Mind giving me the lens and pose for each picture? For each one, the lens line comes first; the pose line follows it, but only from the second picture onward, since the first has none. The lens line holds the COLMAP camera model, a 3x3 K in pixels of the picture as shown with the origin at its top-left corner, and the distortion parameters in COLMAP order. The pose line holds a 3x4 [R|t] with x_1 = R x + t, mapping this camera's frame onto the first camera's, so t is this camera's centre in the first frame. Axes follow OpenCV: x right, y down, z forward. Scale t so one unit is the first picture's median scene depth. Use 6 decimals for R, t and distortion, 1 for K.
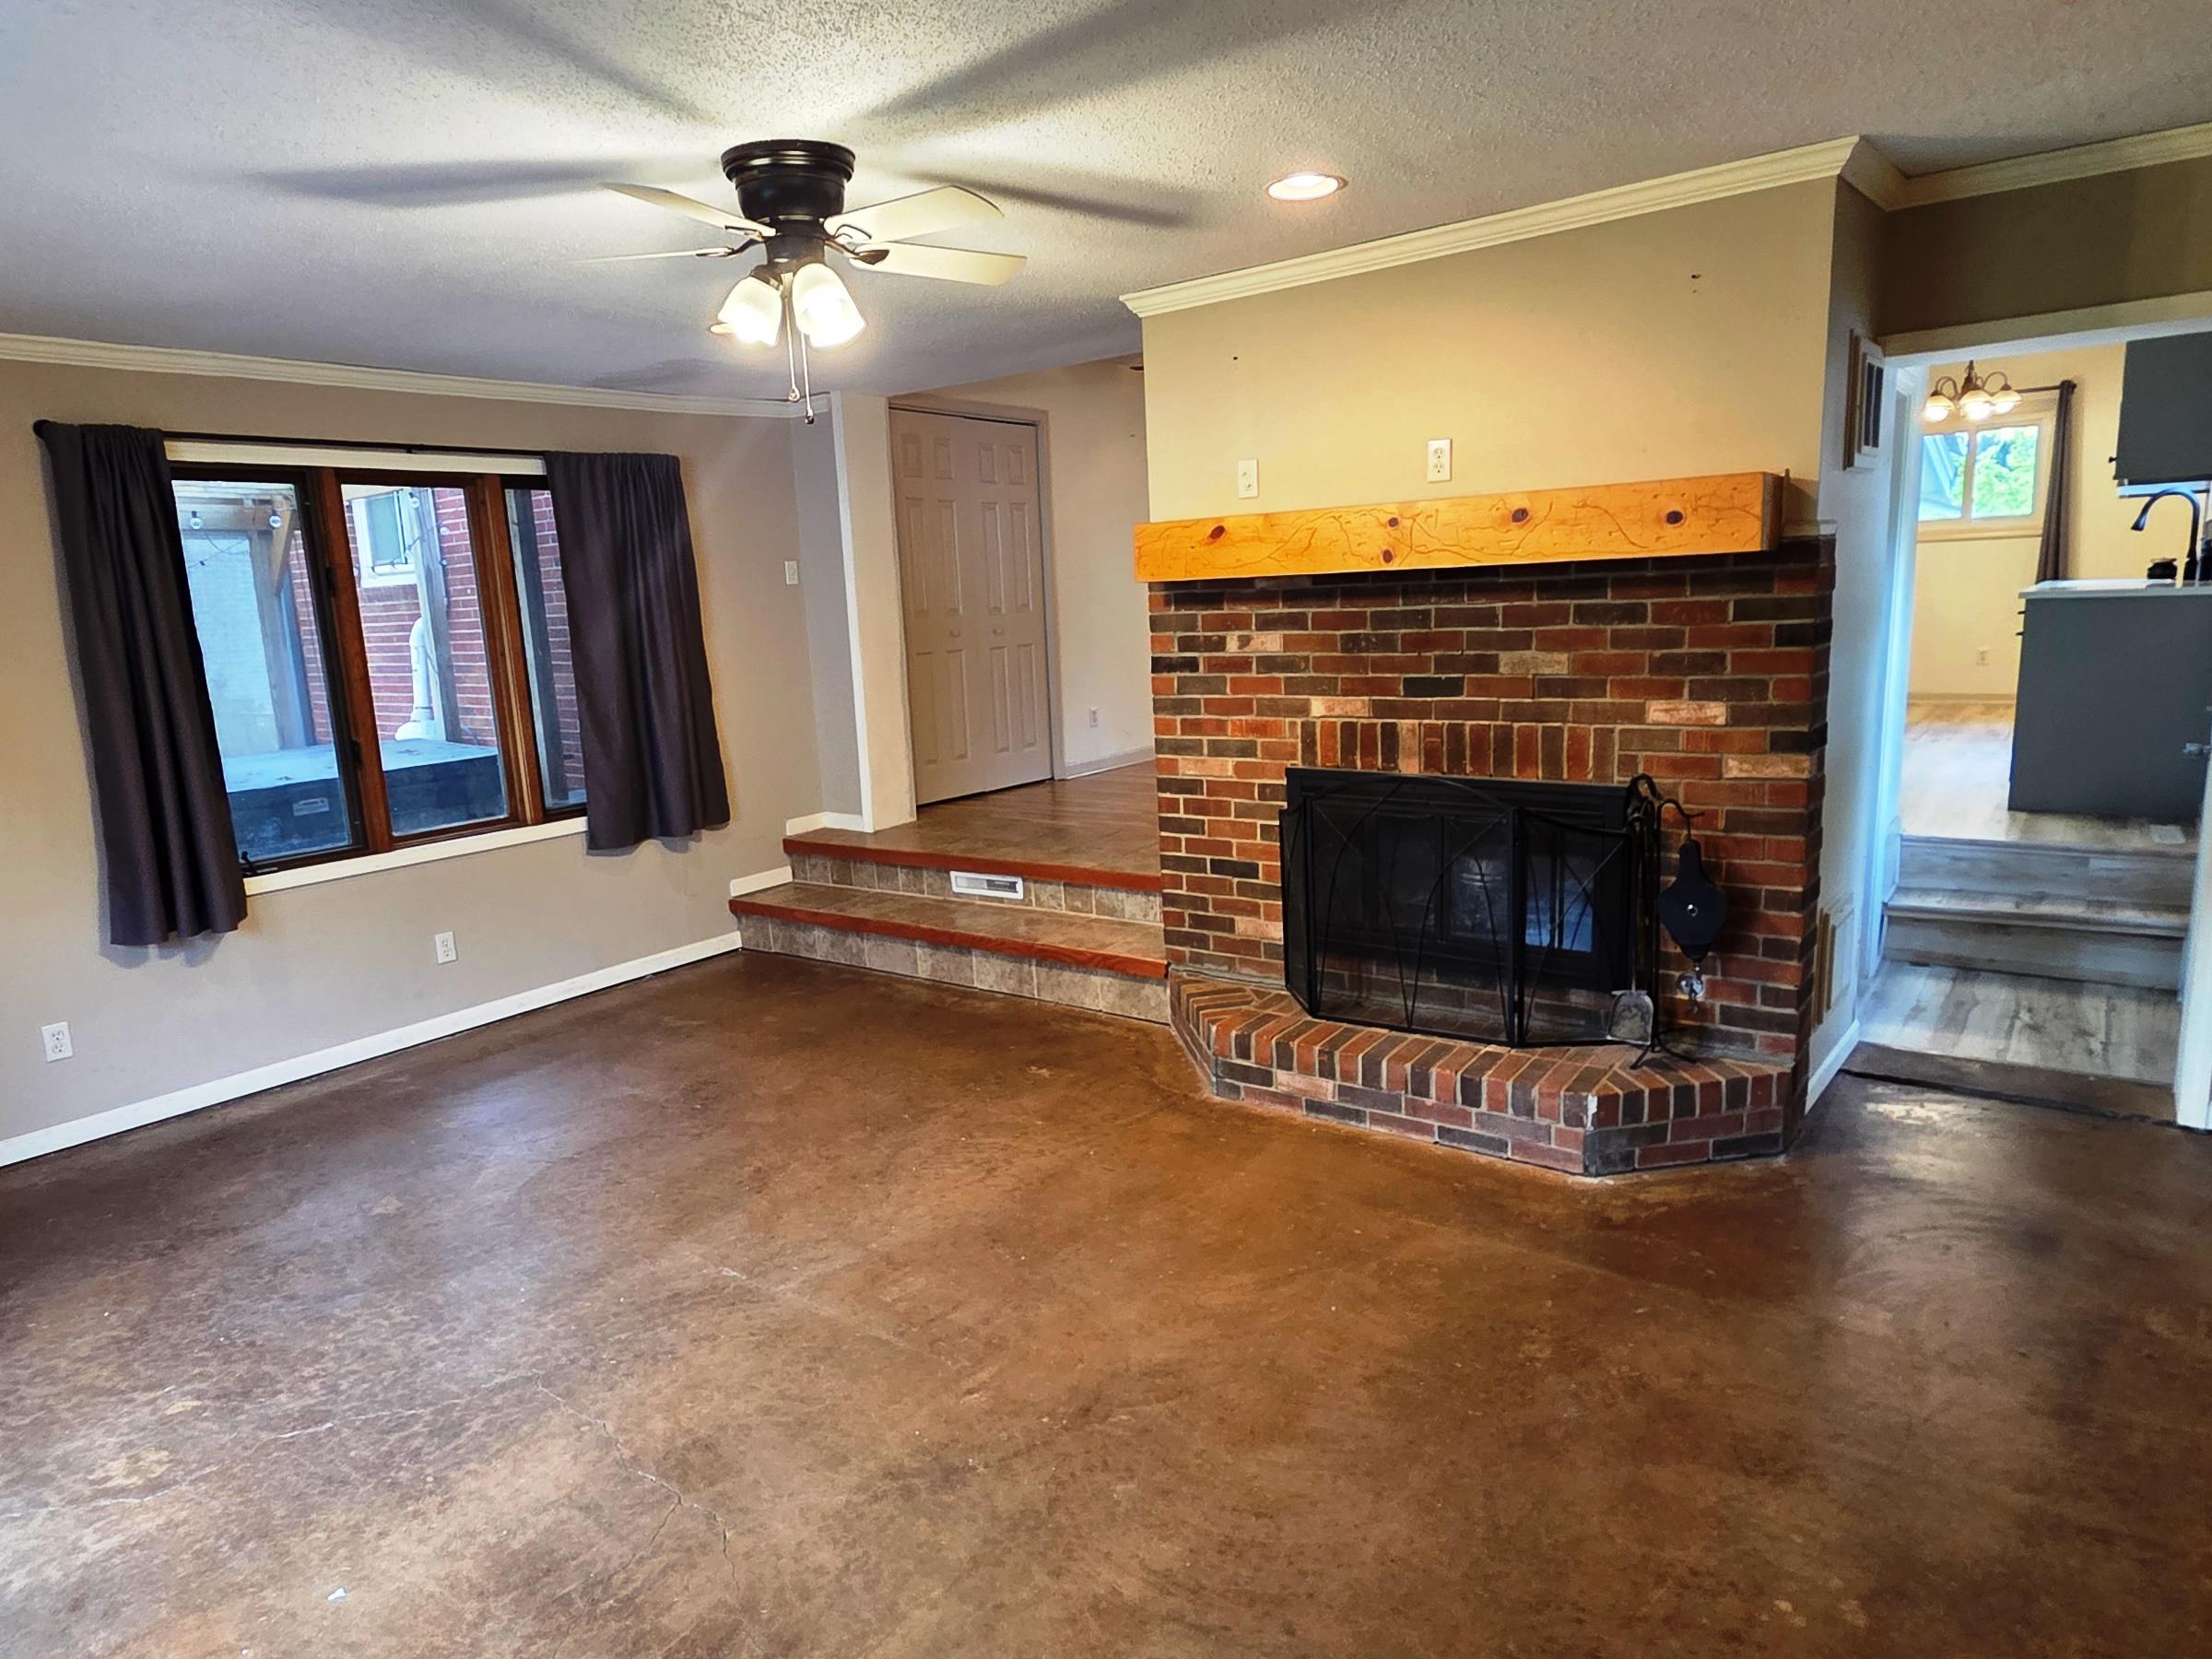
lens RADIAL K [[1330.6, 0, 1077.9], [0, 1330.6, 846.1], [0, 0, 1]] dist [0.000962, 0.000143]
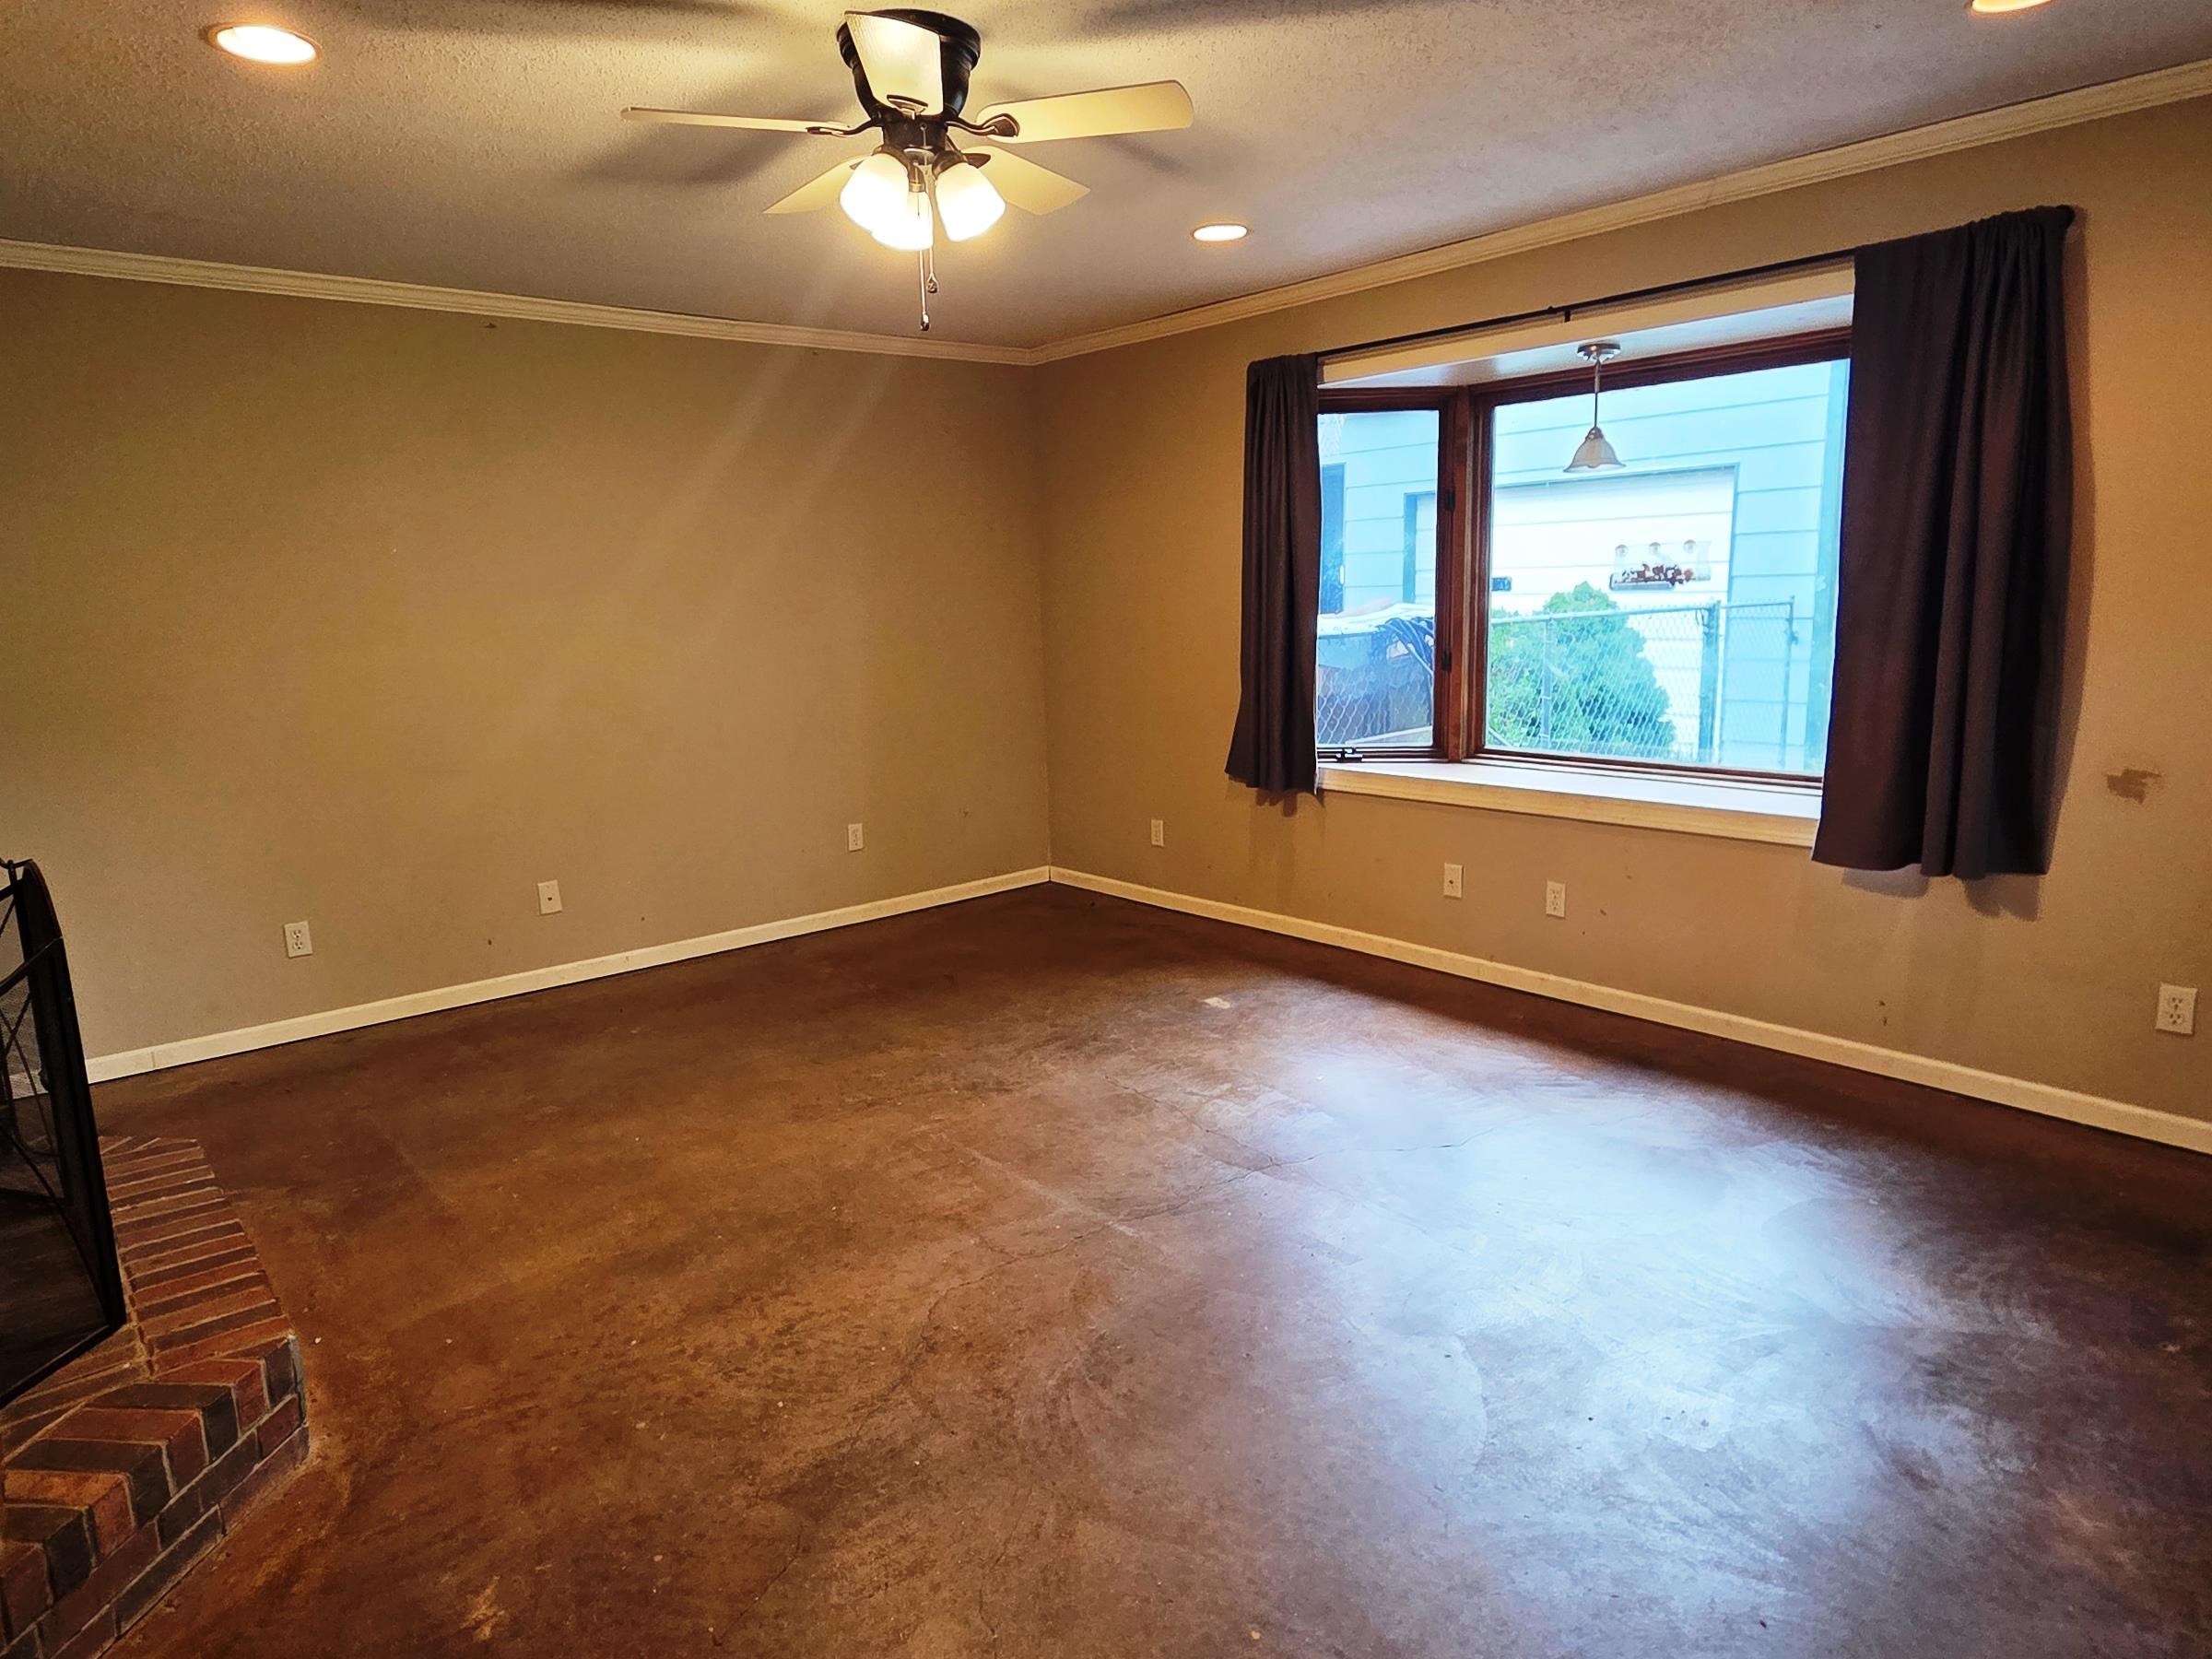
lens RADIAL K [[1330.6, 0, 1077.9], [0, 1330.6, 846.1], [0, 0, 1]] dist [0.000962, 0.000143]
pose [[-0.973379, 0.033184, 0.226787, -0.328311], [0.115360, 0.925930, 0.359647, -0.200246], [-0.198055, 0.376235, -0.905109, 1.277284]]
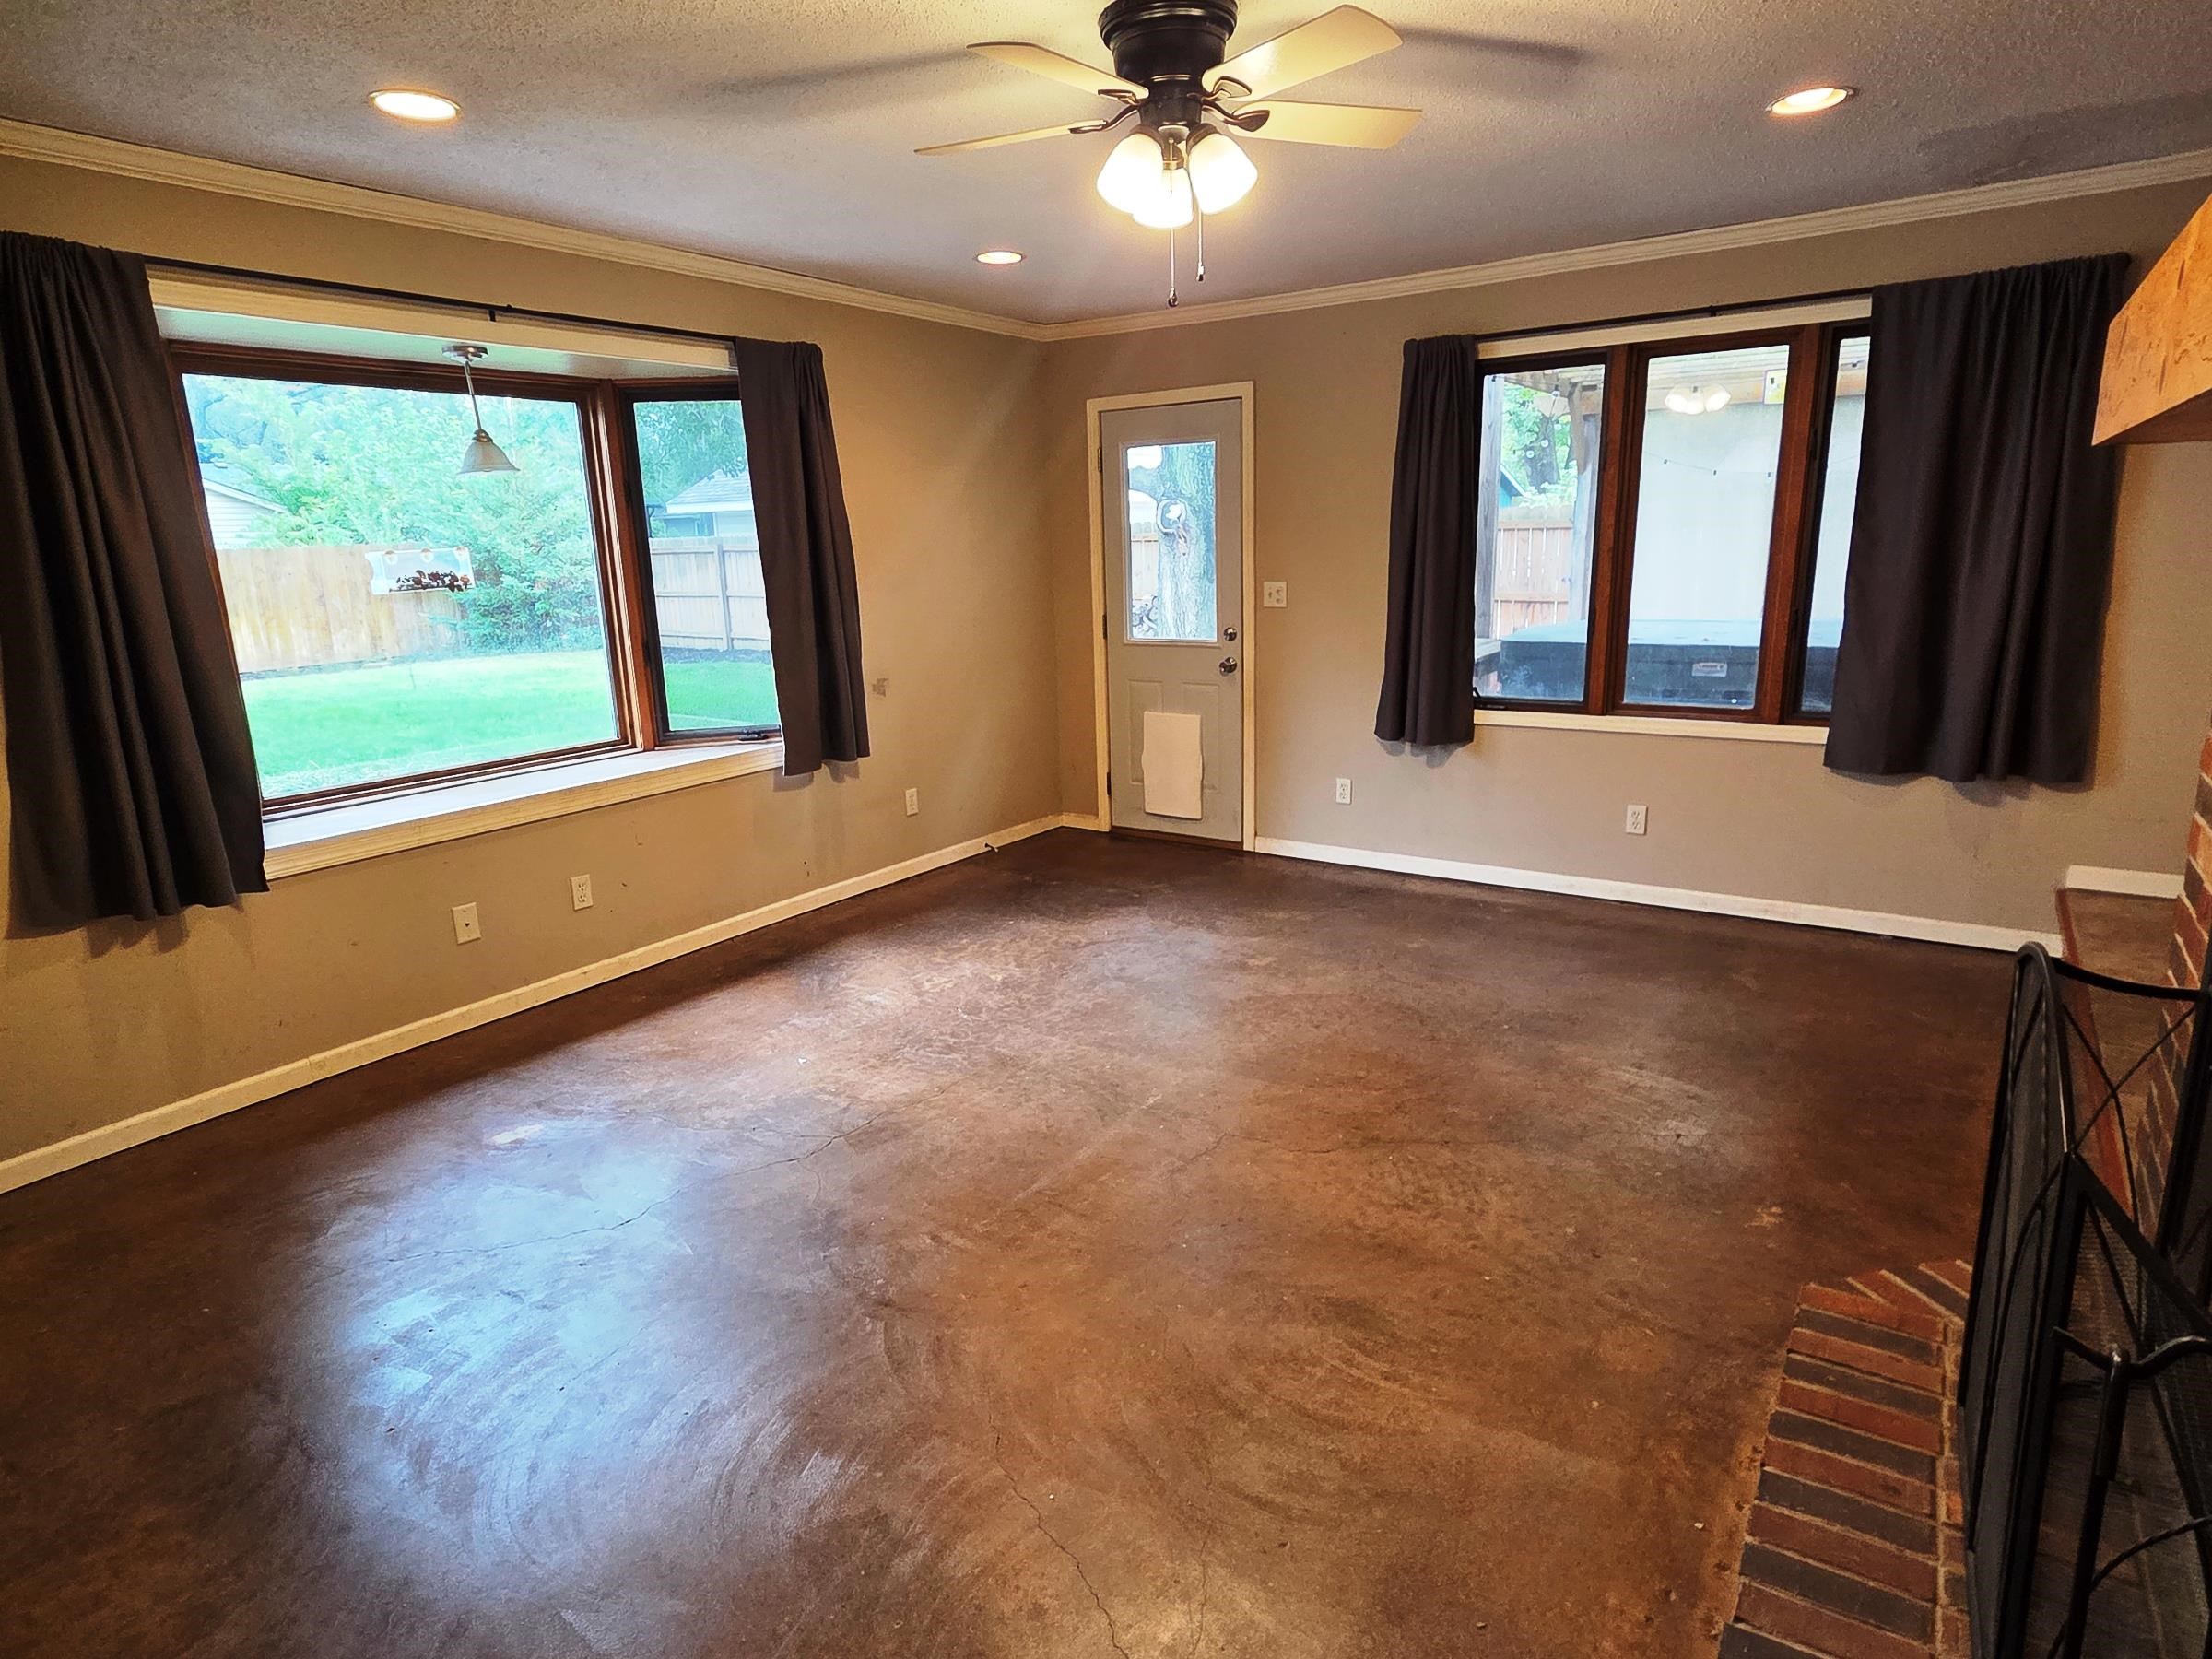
lens RADIAL K [[1222.5, 0, 1106.0], [0, 1222.5, 829.5], [0, 0, 1]] dist [-0.001320, -0.000882]
pose [[0.049426, 0.278297, -0.959223, 0.484557], [-0.158142, 0.950462, 0.267606, -0.122847], [0.986179, 0.138467, 0.090988, 0.605722]]
